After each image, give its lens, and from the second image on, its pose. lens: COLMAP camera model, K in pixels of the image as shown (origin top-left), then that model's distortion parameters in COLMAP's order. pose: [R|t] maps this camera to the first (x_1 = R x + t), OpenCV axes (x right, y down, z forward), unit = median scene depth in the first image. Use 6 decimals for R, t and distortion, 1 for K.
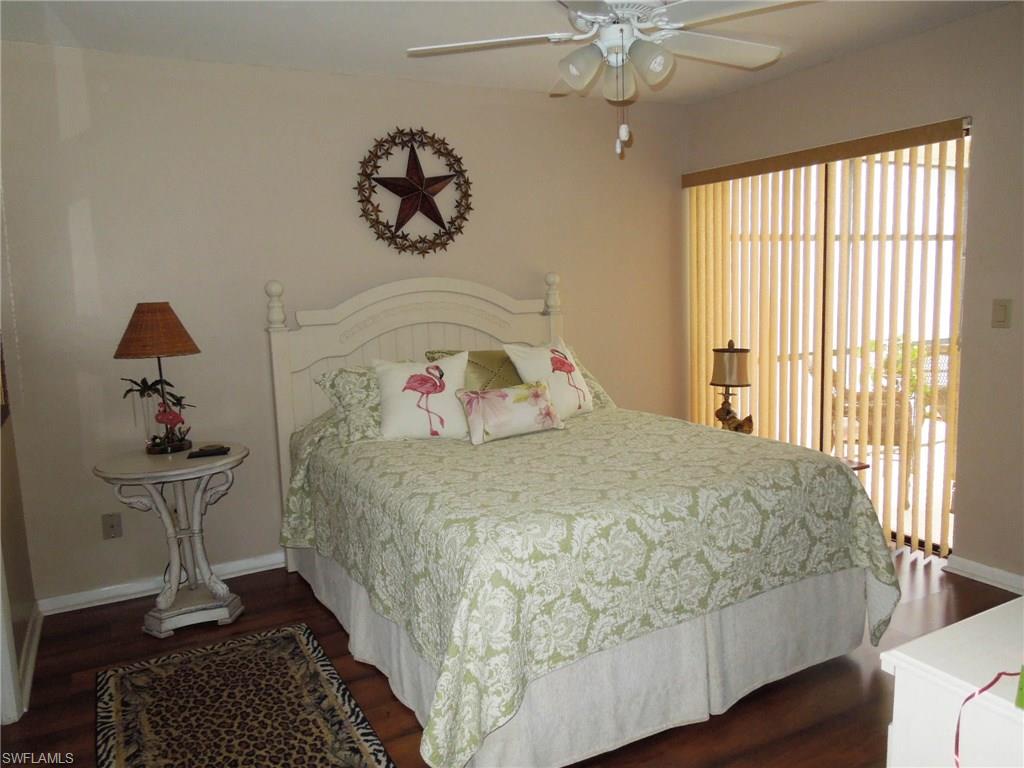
lens RADIAL K [[772.8, 0, 512.8], [0, 772.8, 385.0], [0, 0, 1]] dist [-0.007683, -0.004127]
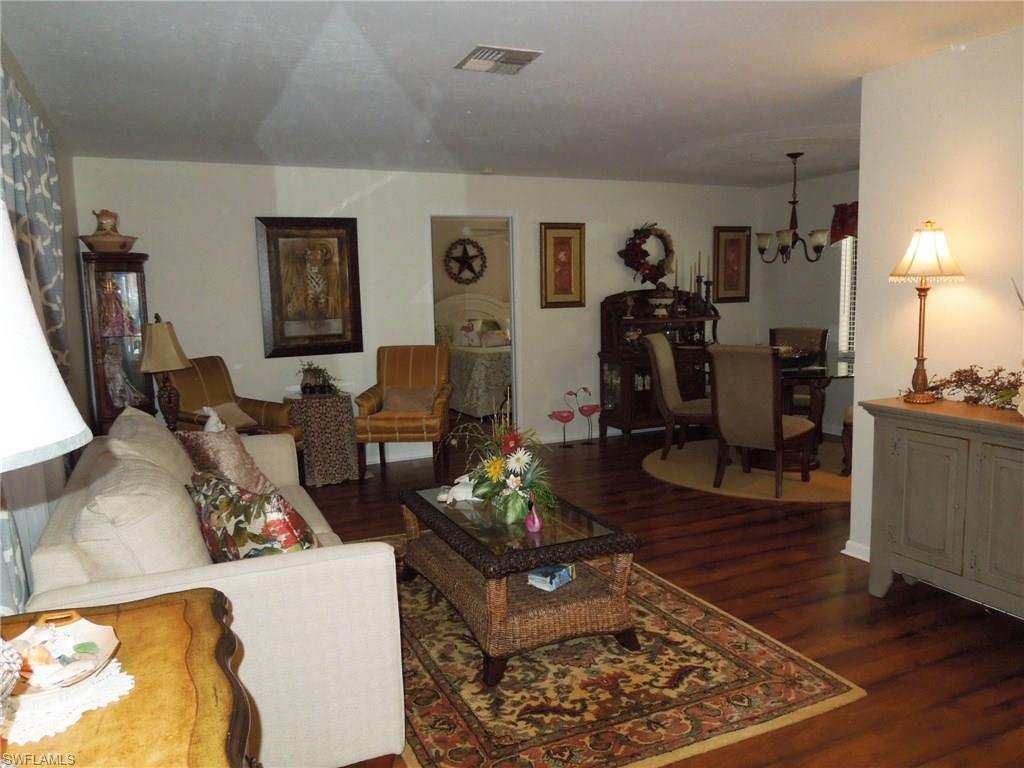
lens RADIAL K [[772.8, 0, 517.7], [0, 772.8, 385.2], [0, 0, 1]] dist [-0.007683, -0.004127]
pose [[0.998404, 0.016534, -0.053994, 0.210529], [-0.017425, 0.999719, -0.016059, 0.221952], [0.053713, 0.016974, 0.998412, -1.682482]]
